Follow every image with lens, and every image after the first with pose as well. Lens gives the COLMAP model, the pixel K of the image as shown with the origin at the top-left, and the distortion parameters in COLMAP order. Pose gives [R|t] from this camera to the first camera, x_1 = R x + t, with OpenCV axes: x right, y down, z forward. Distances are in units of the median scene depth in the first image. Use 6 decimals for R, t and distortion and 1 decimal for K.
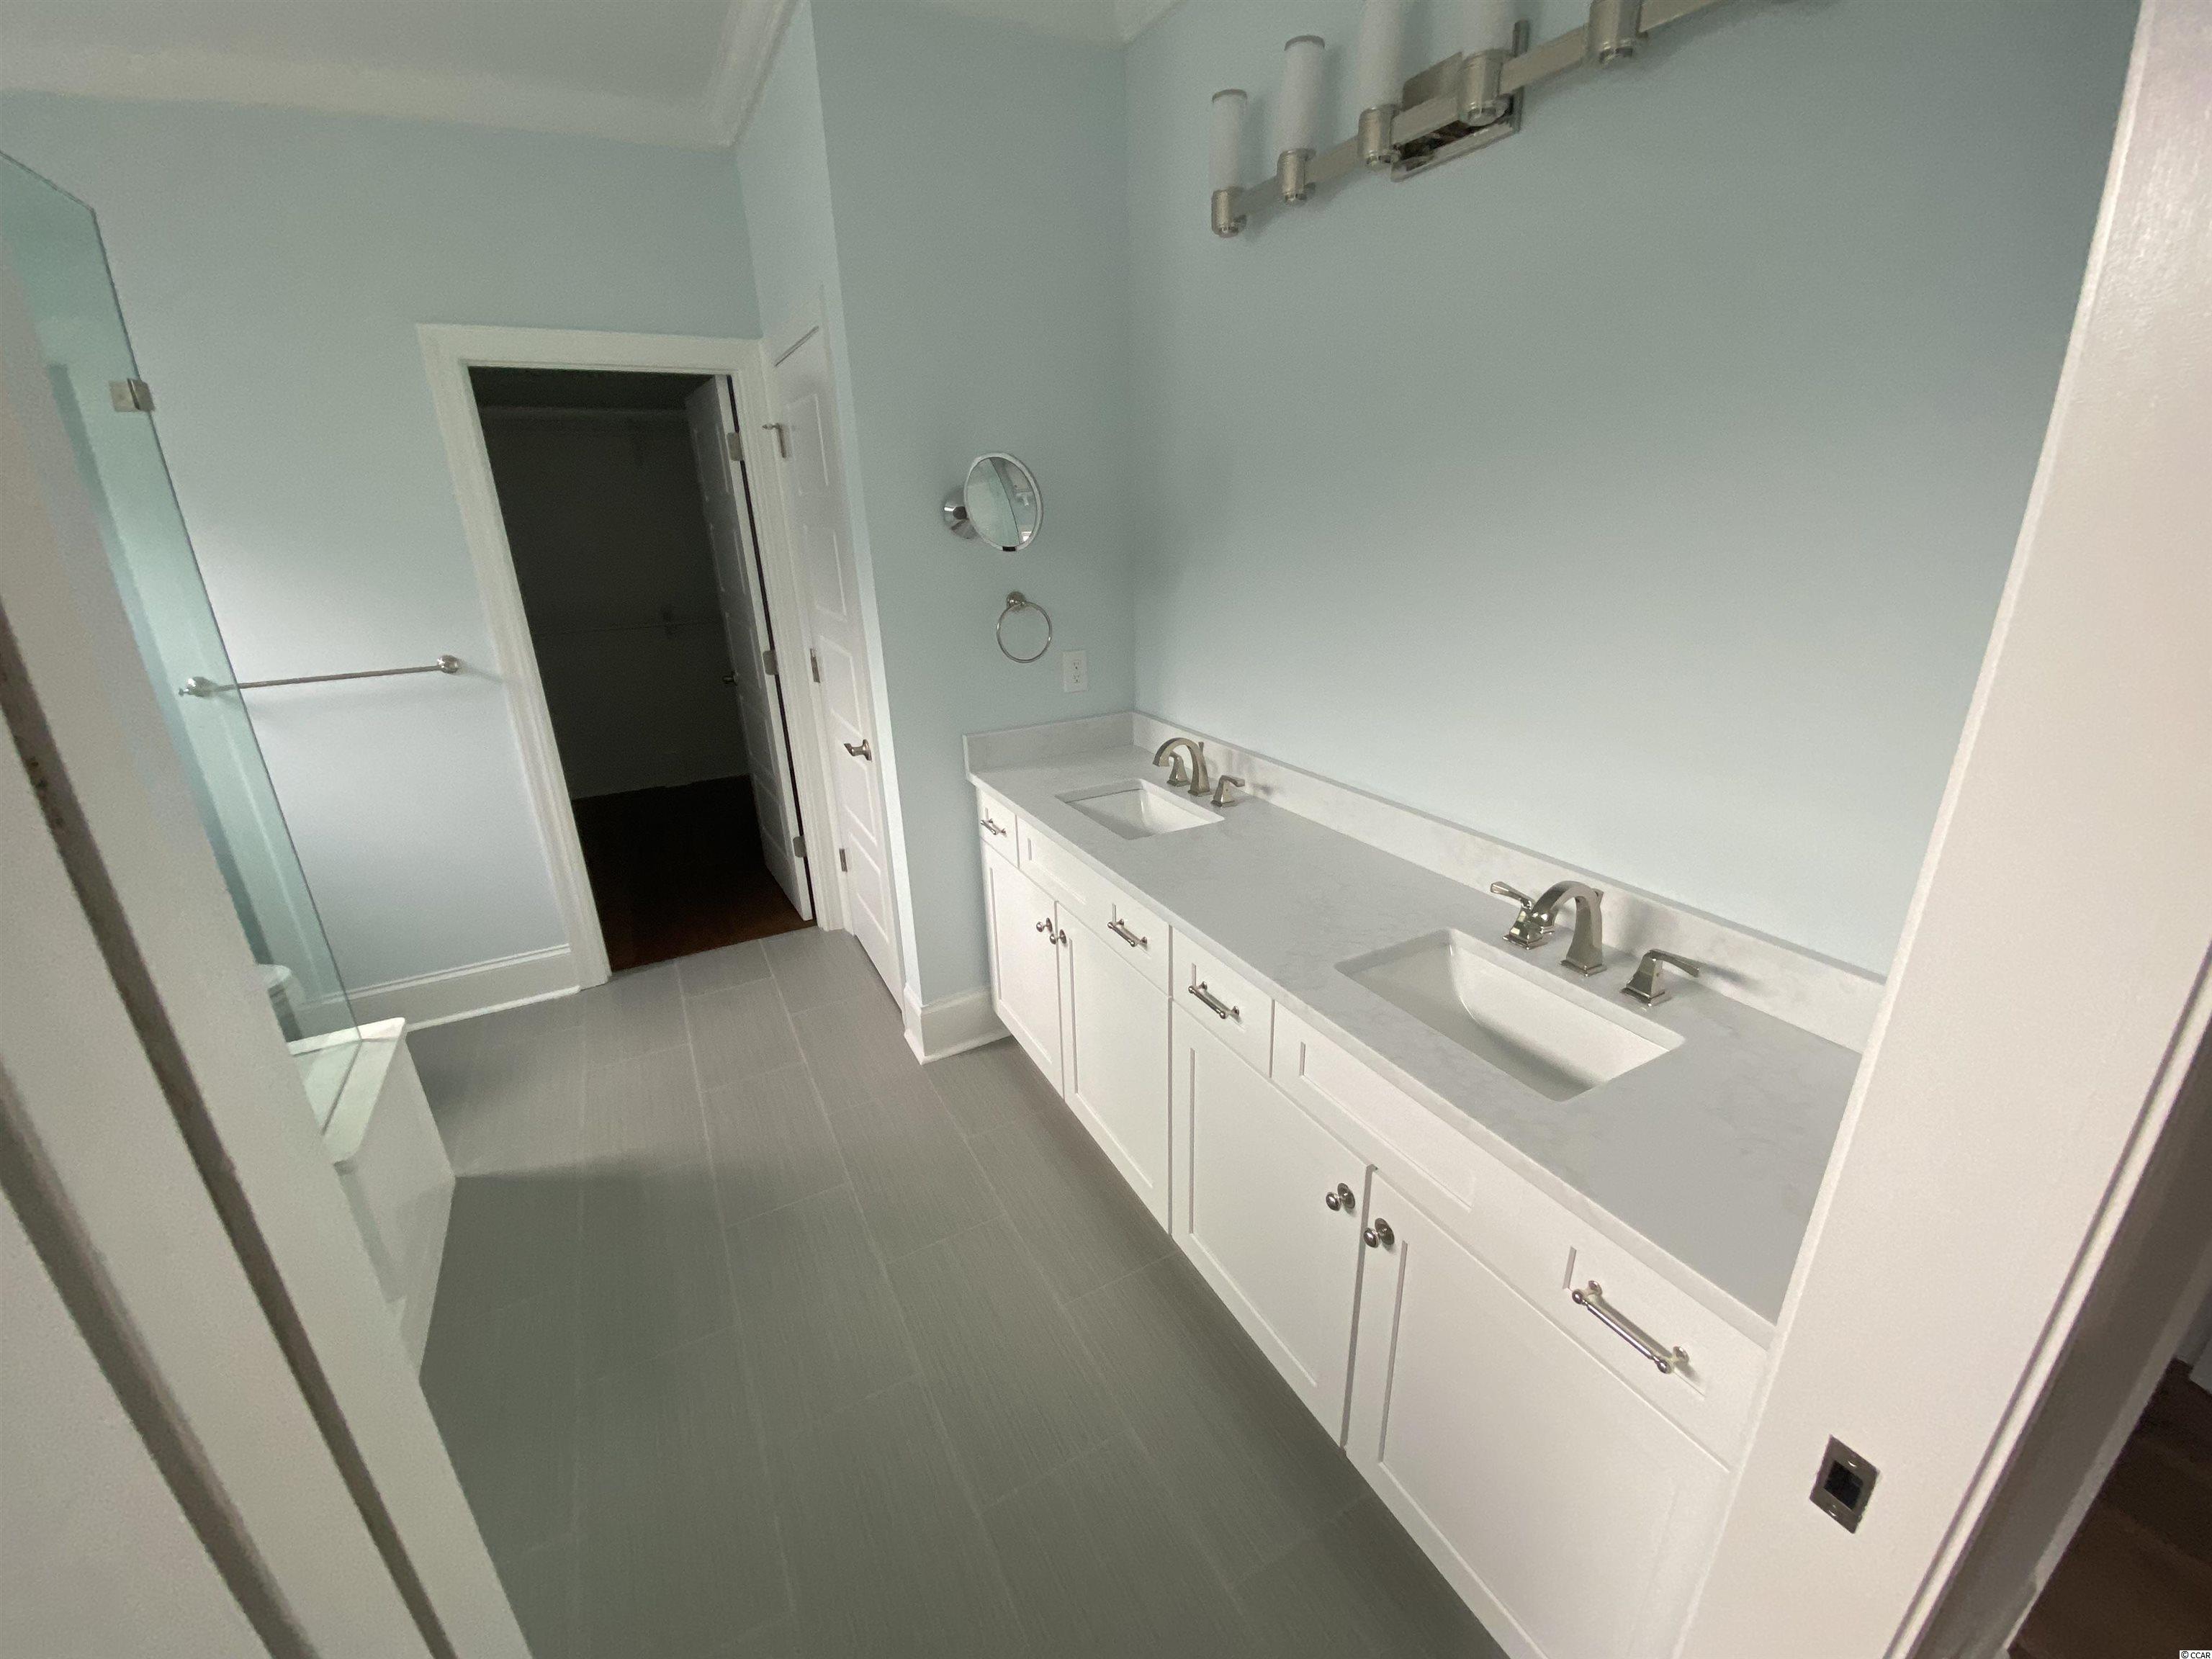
lens RADIAL K [[886.5, 0, 1105.4], [0, 886.5, 828.6], [0, 0, 1]] dist [0.011838, -0.015486]
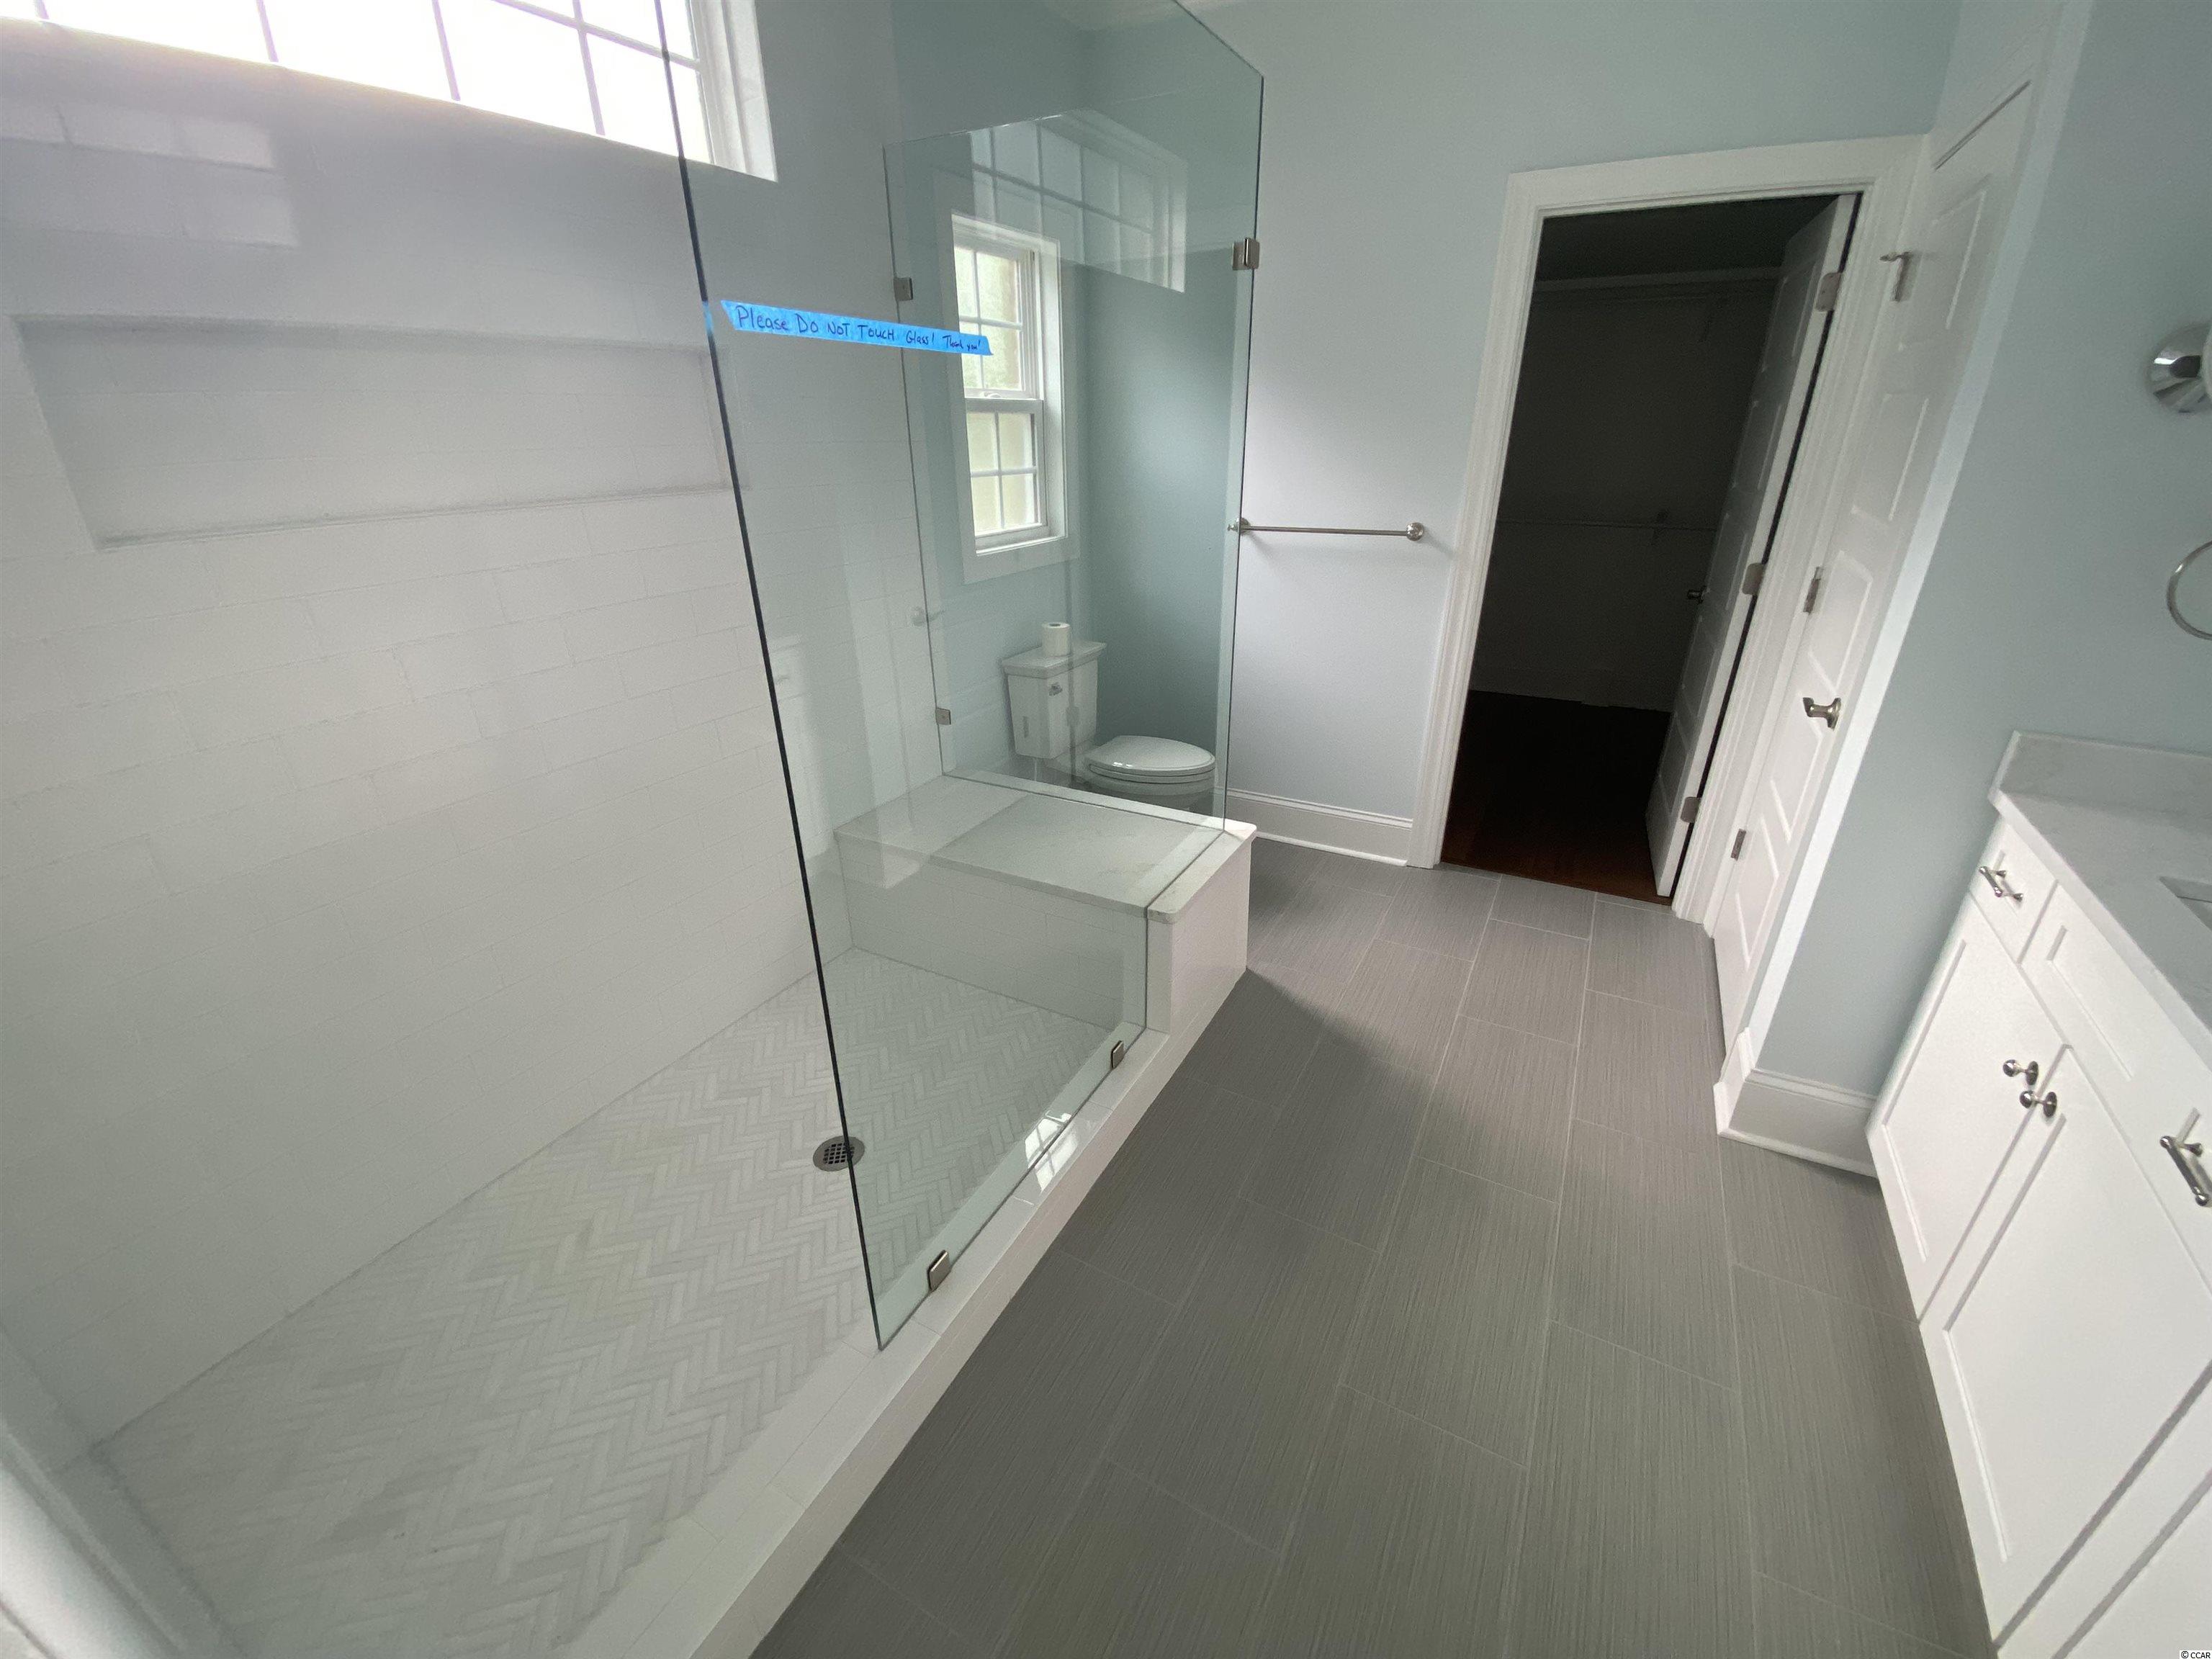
lens RADIAL K [[886.5, 0, 1108.5], [0, 886.5, 829.7], [0, 0, 1]] dist [0.011838, -0.015486]
pose [[0.537884, 0.363215, -0.760760, -0.006392], [-0.289678, 0.927107, 0.237823, -0.002702], [0.791687, 0.092455, 0.603891, 0.124782]]
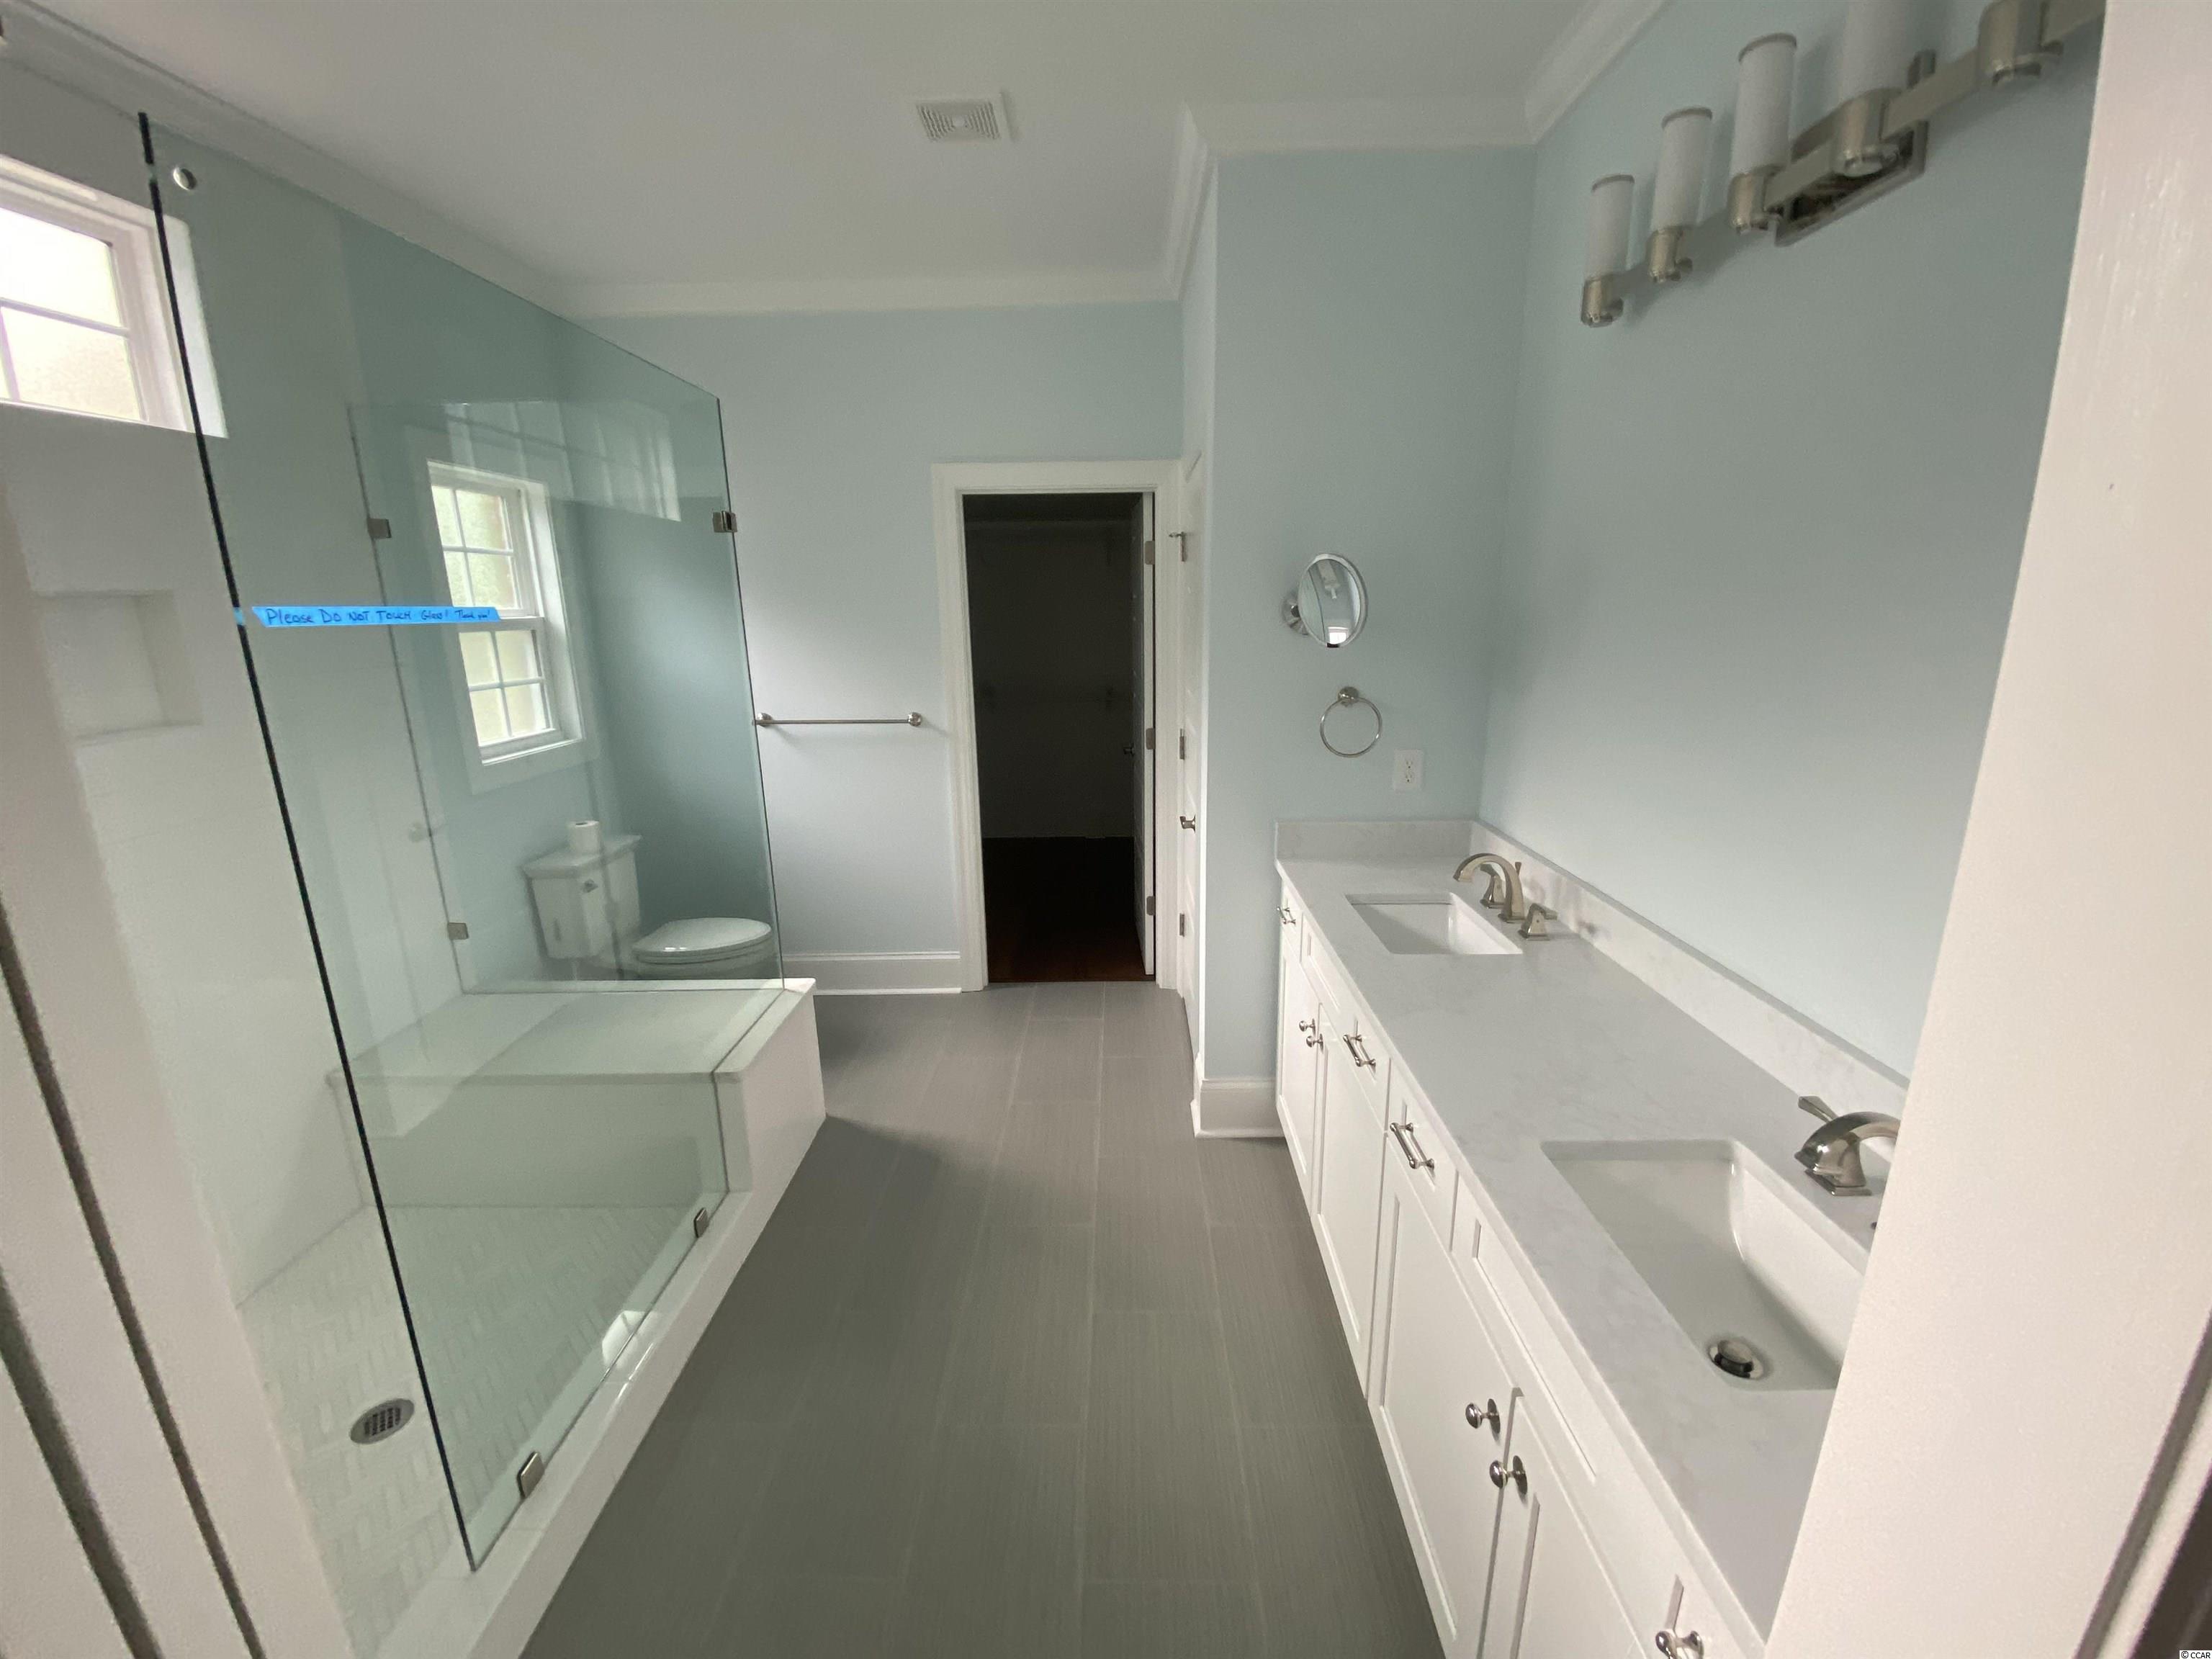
lens RADIAL K [[886.5, 0, 1107.0], [0, 886.5, 827.9], [0, 0, 1]] dist [0.011838, -0.015486]
pose [[0.871768, 0.130734, -0.472154, 0.156981], [-0.174511, 0.983389, -0.049922, -0.014644], [0.457785, 0.125916, 0.880101, 0.016434]]
